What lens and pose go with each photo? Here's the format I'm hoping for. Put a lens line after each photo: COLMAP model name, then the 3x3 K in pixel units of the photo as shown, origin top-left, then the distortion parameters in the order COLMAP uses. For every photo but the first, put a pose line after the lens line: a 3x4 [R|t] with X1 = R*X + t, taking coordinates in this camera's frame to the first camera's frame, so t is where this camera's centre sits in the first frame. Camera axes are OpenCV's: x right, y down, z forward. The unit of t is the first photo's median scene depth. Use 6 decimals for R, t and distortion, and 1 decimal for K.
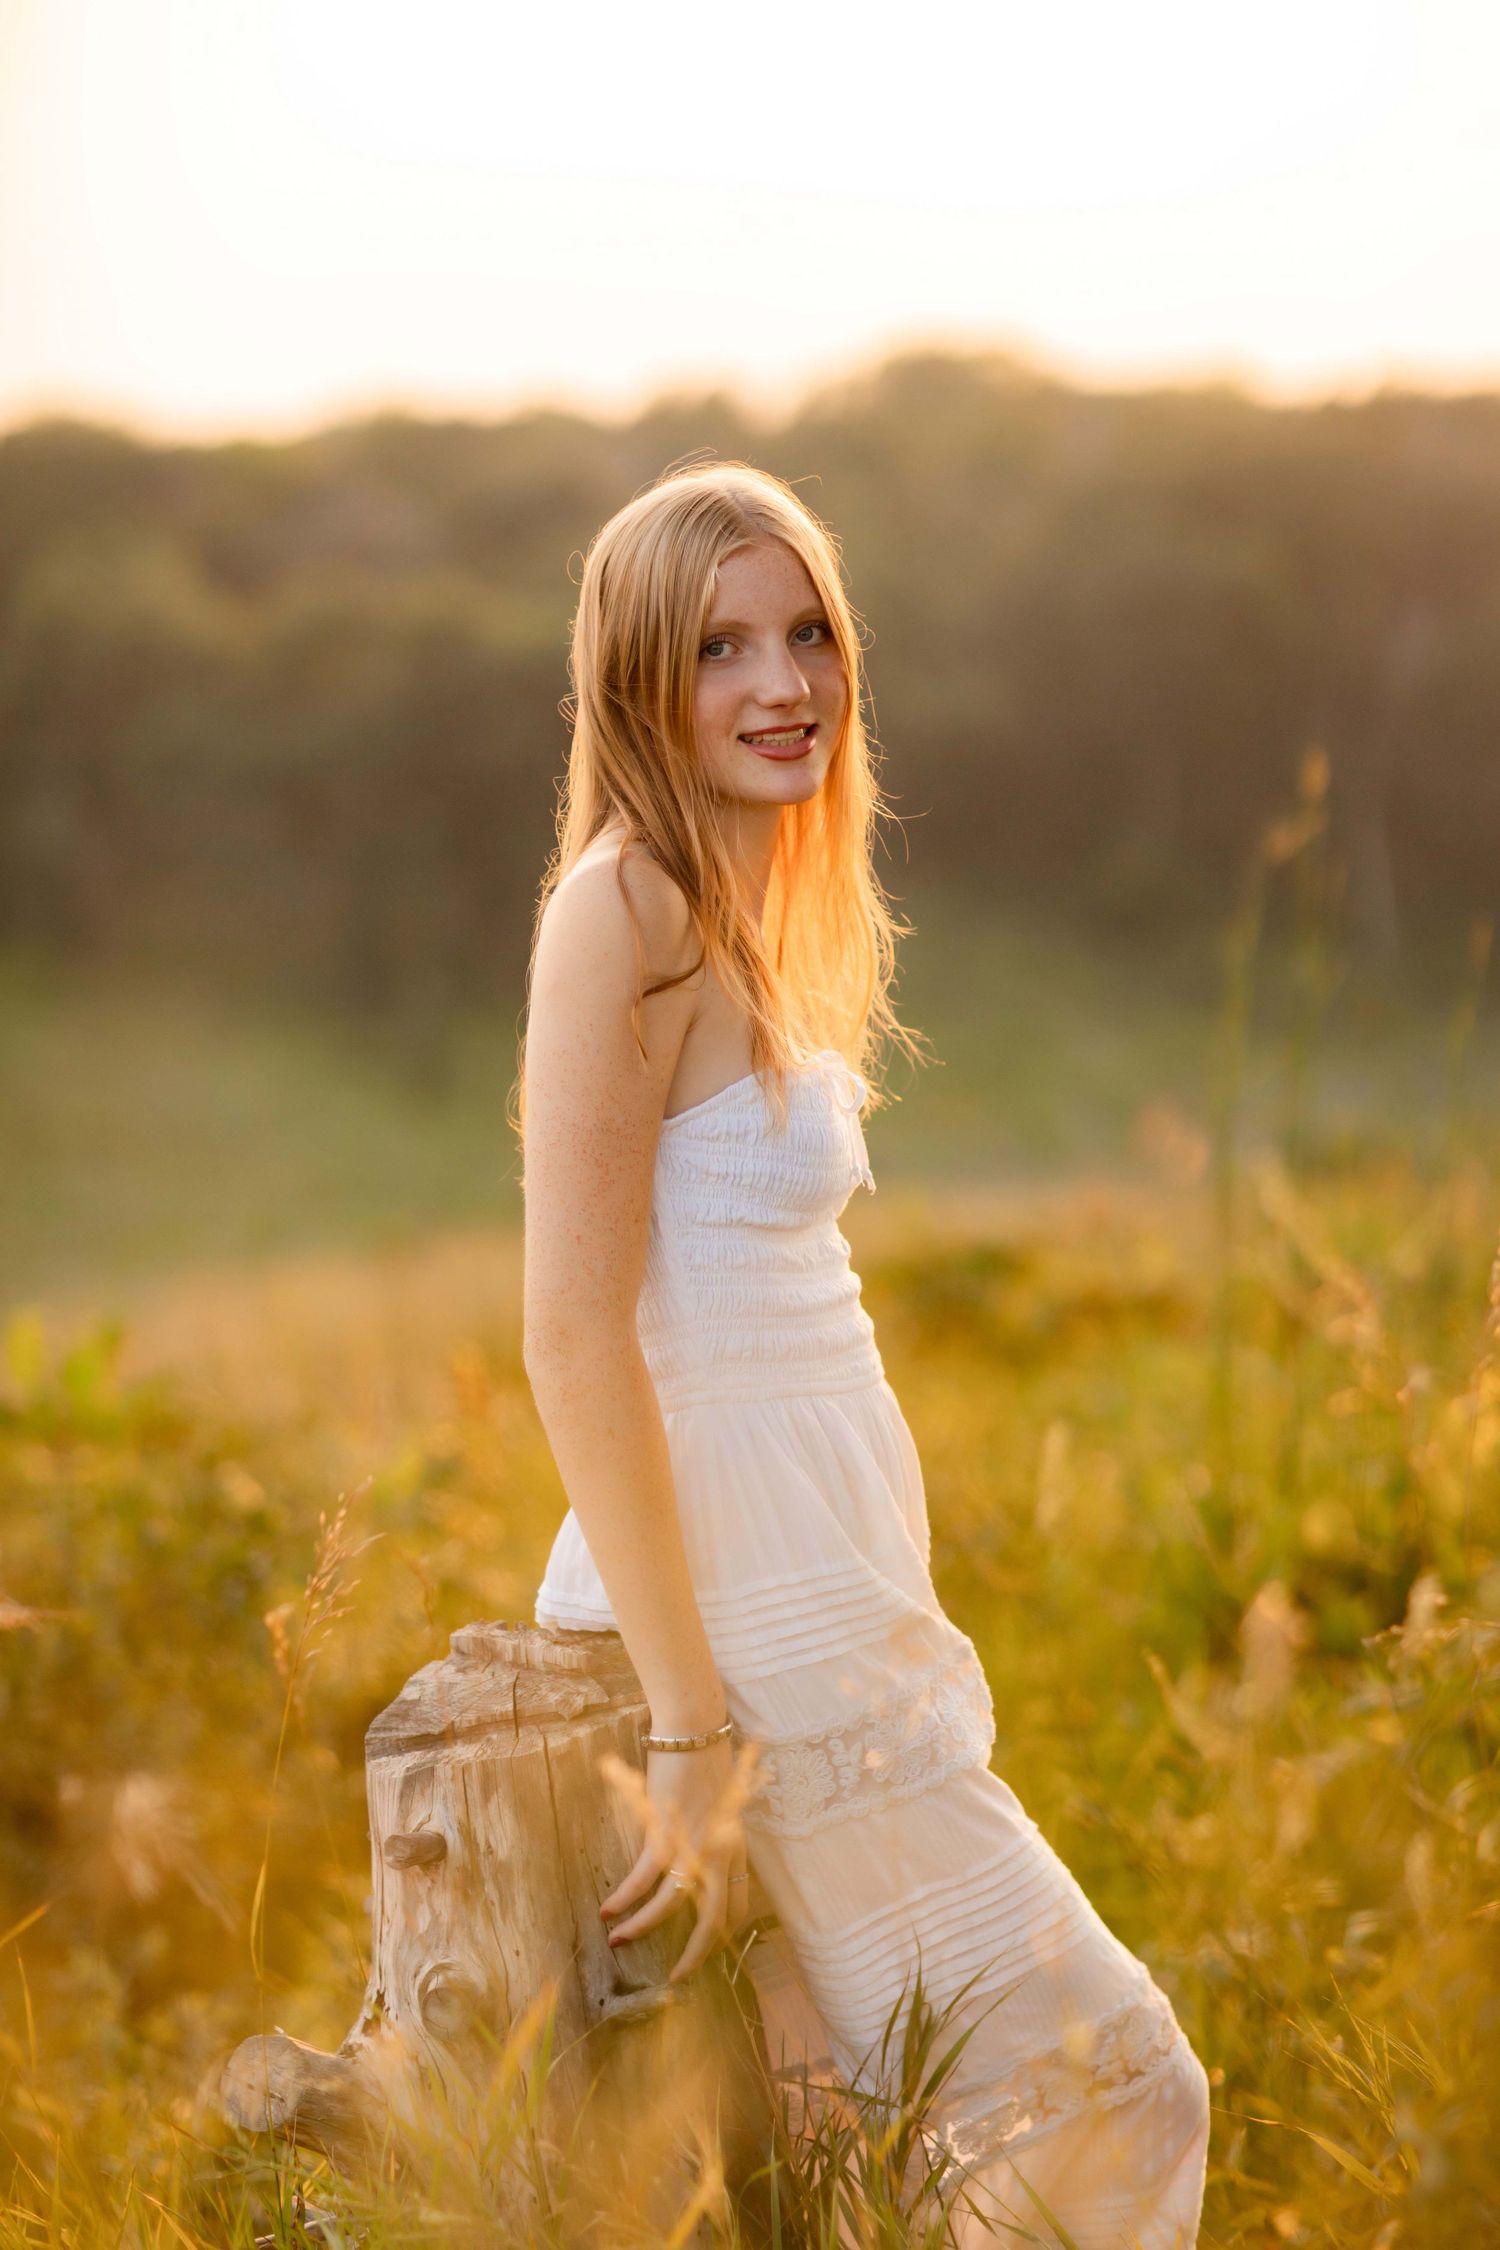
lens RADIAL K [[5058.2, 0, 756.6], [0, 5058.2, 1126.9], [0, 0, 1]] dist [-0.198665, 0.000000]
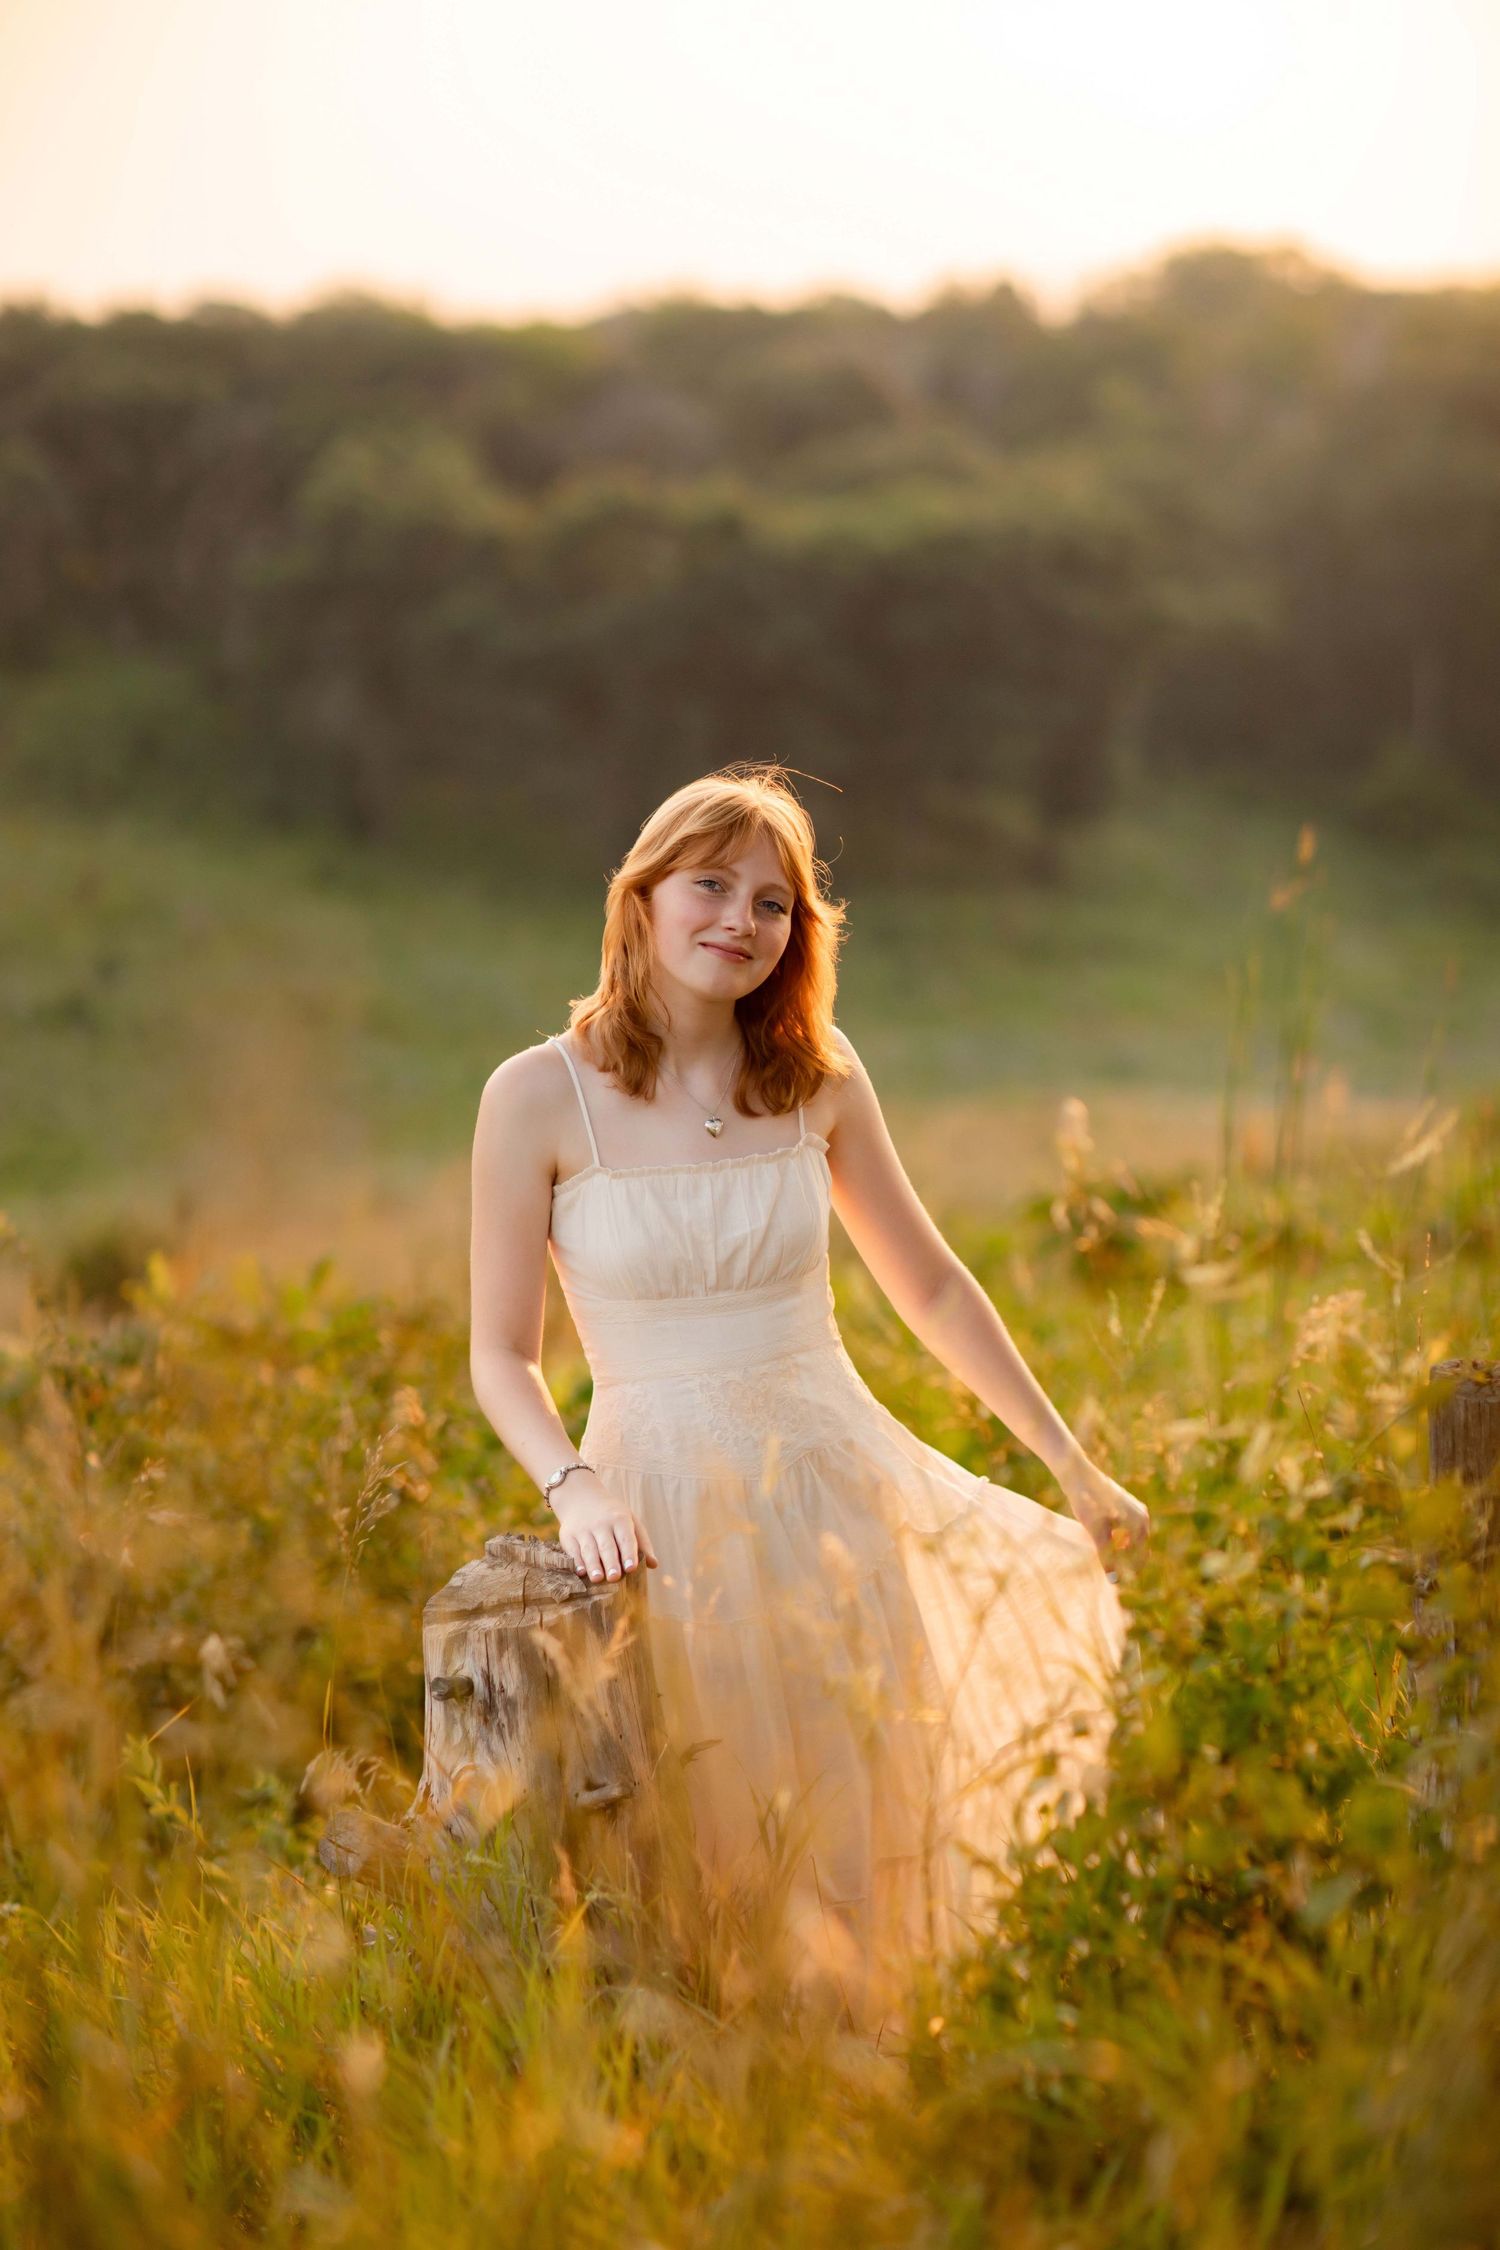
lens RADIAL K [[5058.2, 0, 744.6], [0, 5058.2, 1119.4], [0, 0, 1]] dist [-0.198665, 0.000000]
pose [[0.998089, 0.022518, -0.057547, 0.097709], [-0.021270, 0.999527, 0.022214, -0.057016], [0.058020, -0.020948, 0.998096, -0.462061]]
